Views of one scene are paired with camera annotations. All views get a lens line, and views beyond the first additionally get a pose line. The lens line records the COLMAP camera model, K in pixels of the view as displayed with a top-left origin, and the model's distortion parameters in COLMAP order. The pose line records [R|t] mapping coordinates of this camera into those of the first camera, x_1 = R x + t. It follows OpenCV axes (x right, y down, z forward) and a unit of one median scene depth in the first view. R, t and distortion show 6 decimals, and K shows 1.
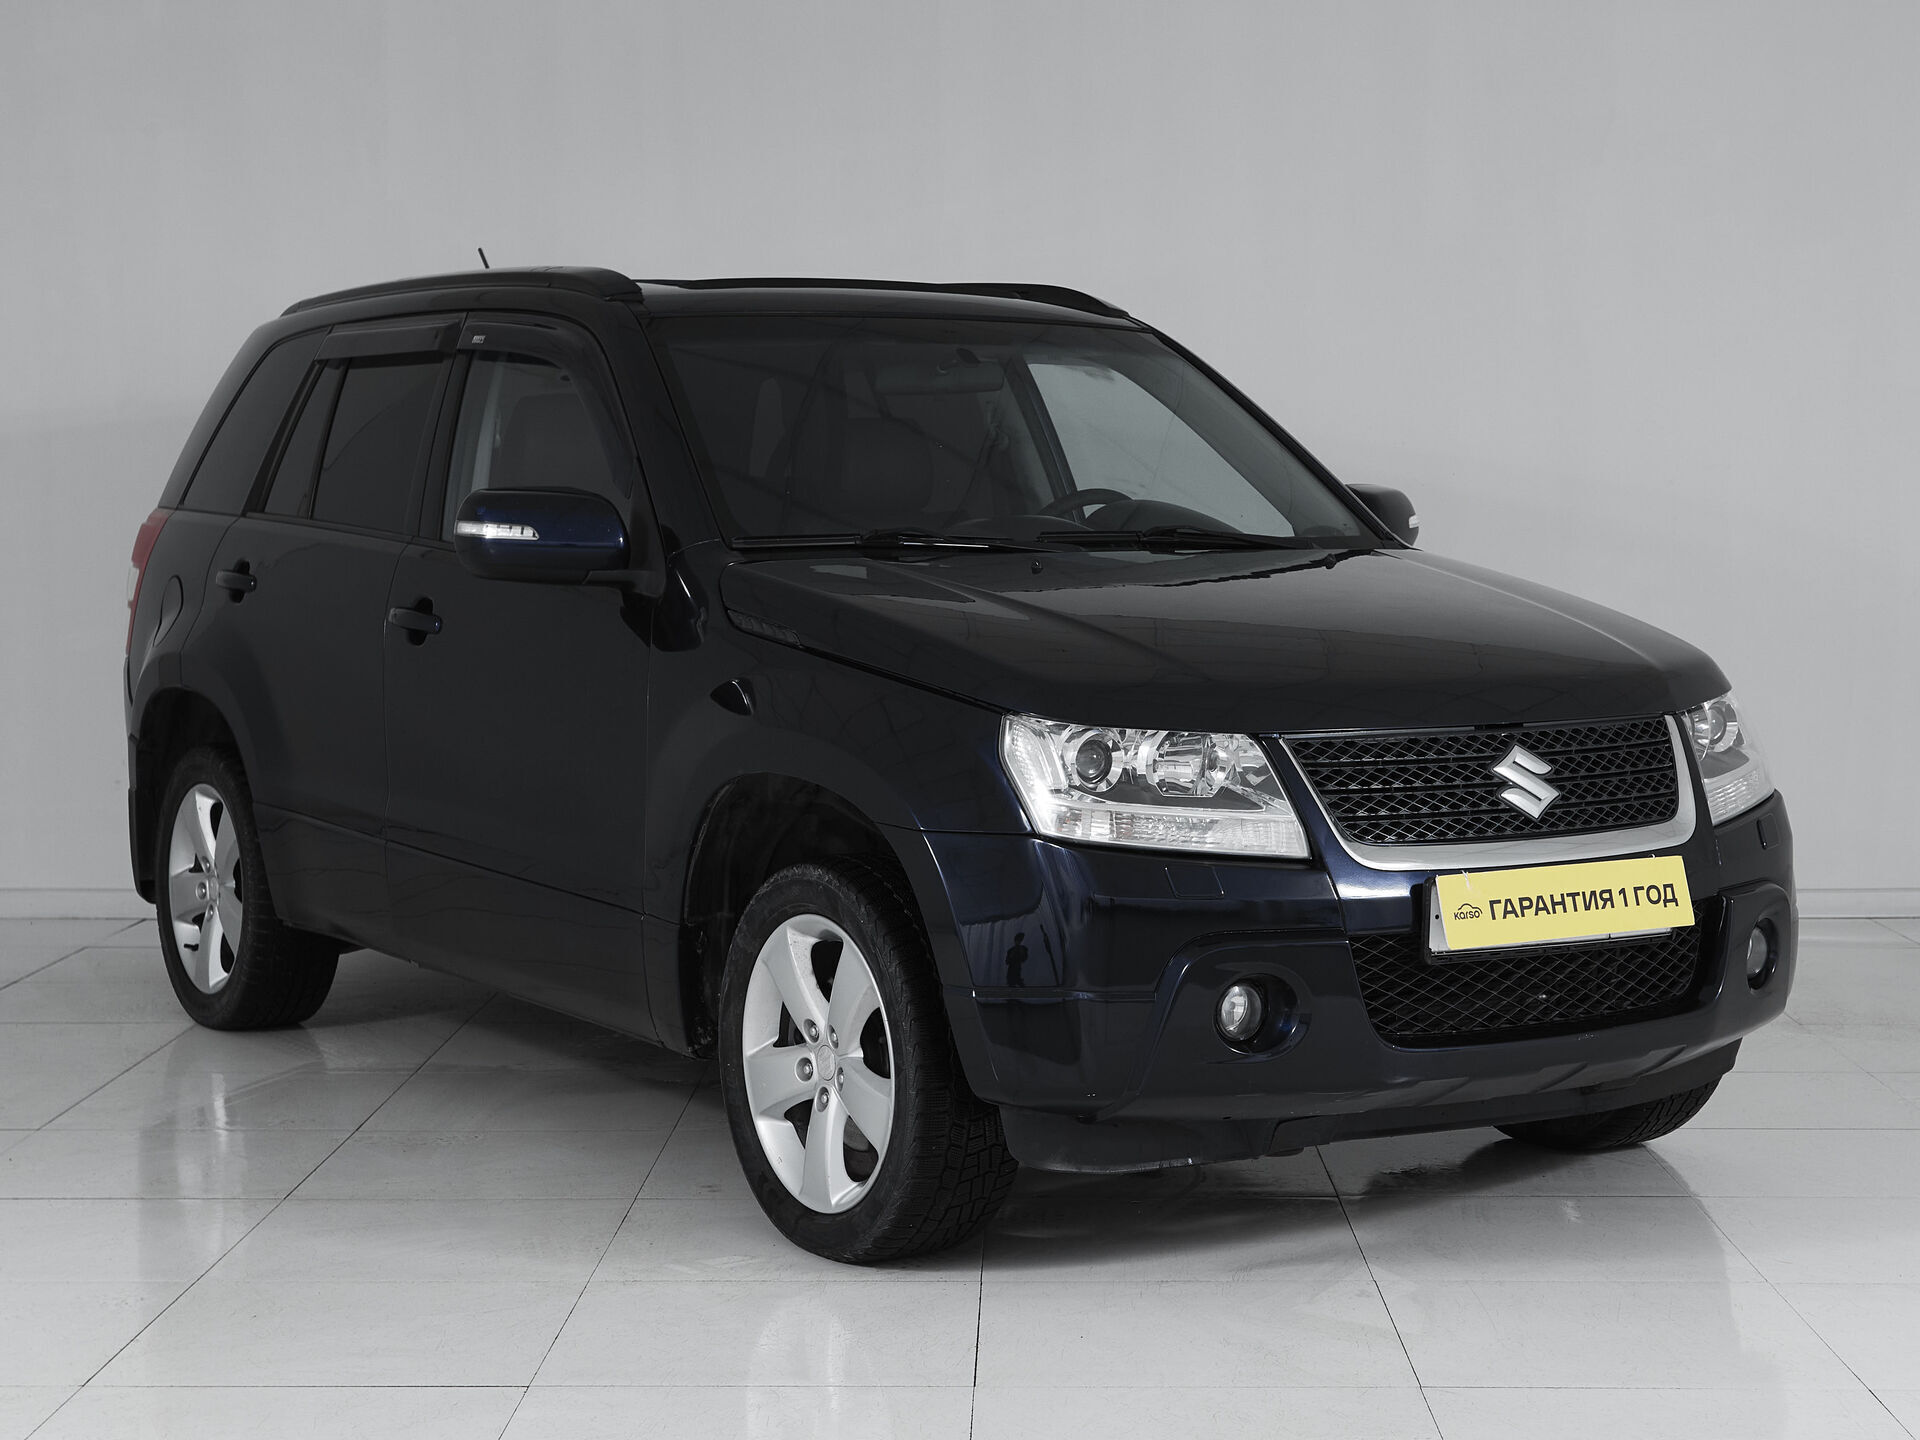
lens RADIAL K [[2806.1, 0, 960.0], [0, 2806.1, 720.0], [0, 0, 1]] dist [0.039207, 0.066313]
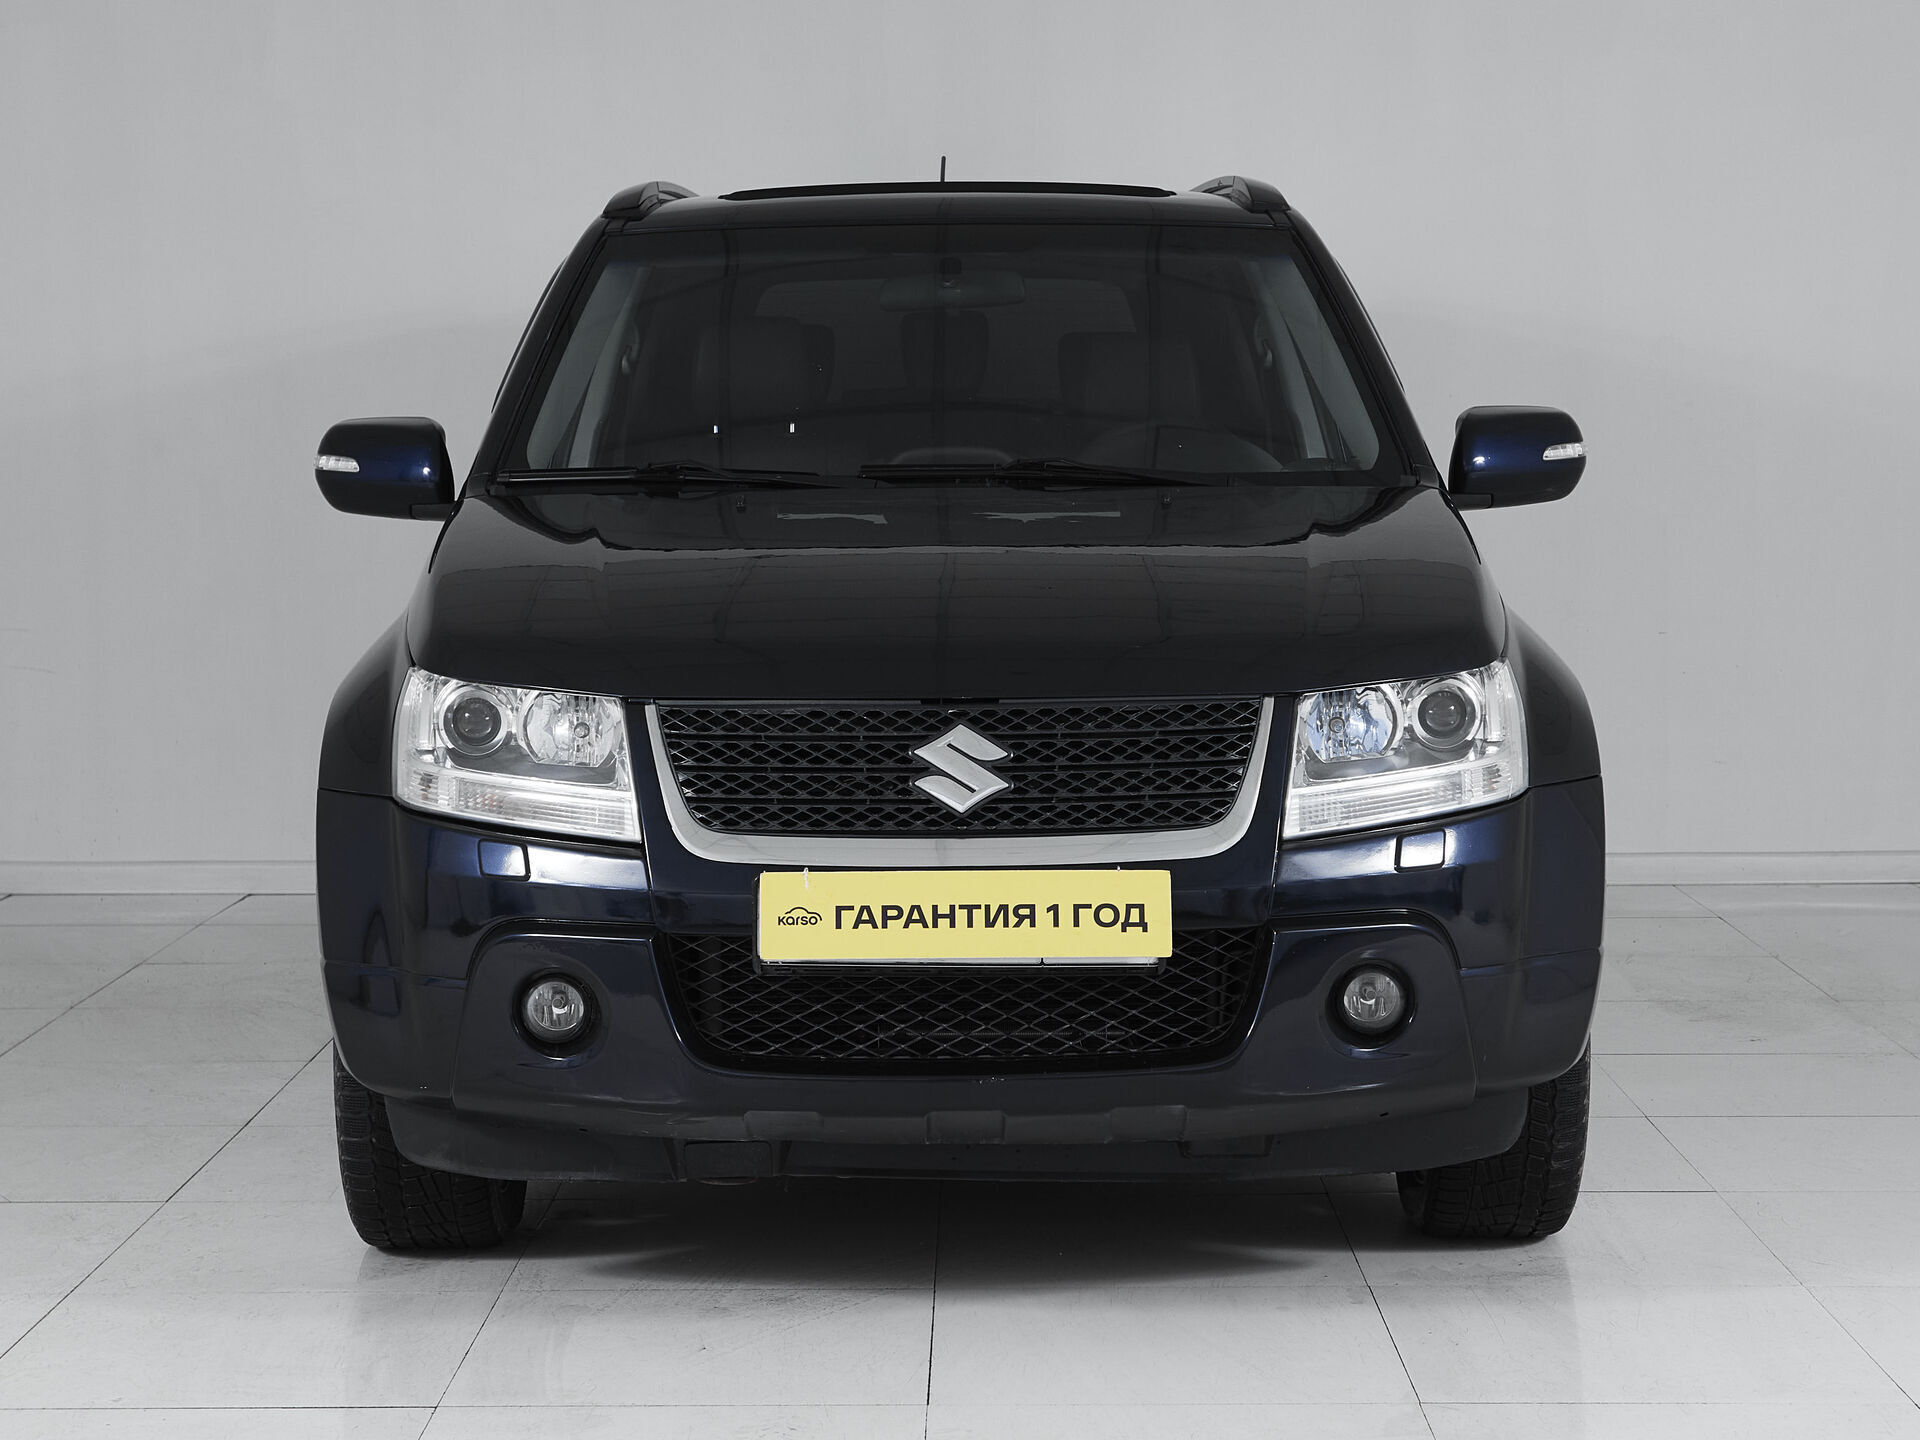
lens RADIAL K [[2995.7, 0, 983.7], [0, 2995.7, 720.9], [0, 0, 1]] dist [0.207871, 0.013026]
pose [[0.856453, 0.043149, -0.514419, 0.669324], [-0.031185, 0.999005, 0.031875, -0.020924], [0.515283, -0.011257, 0.856946, 0.243397]]
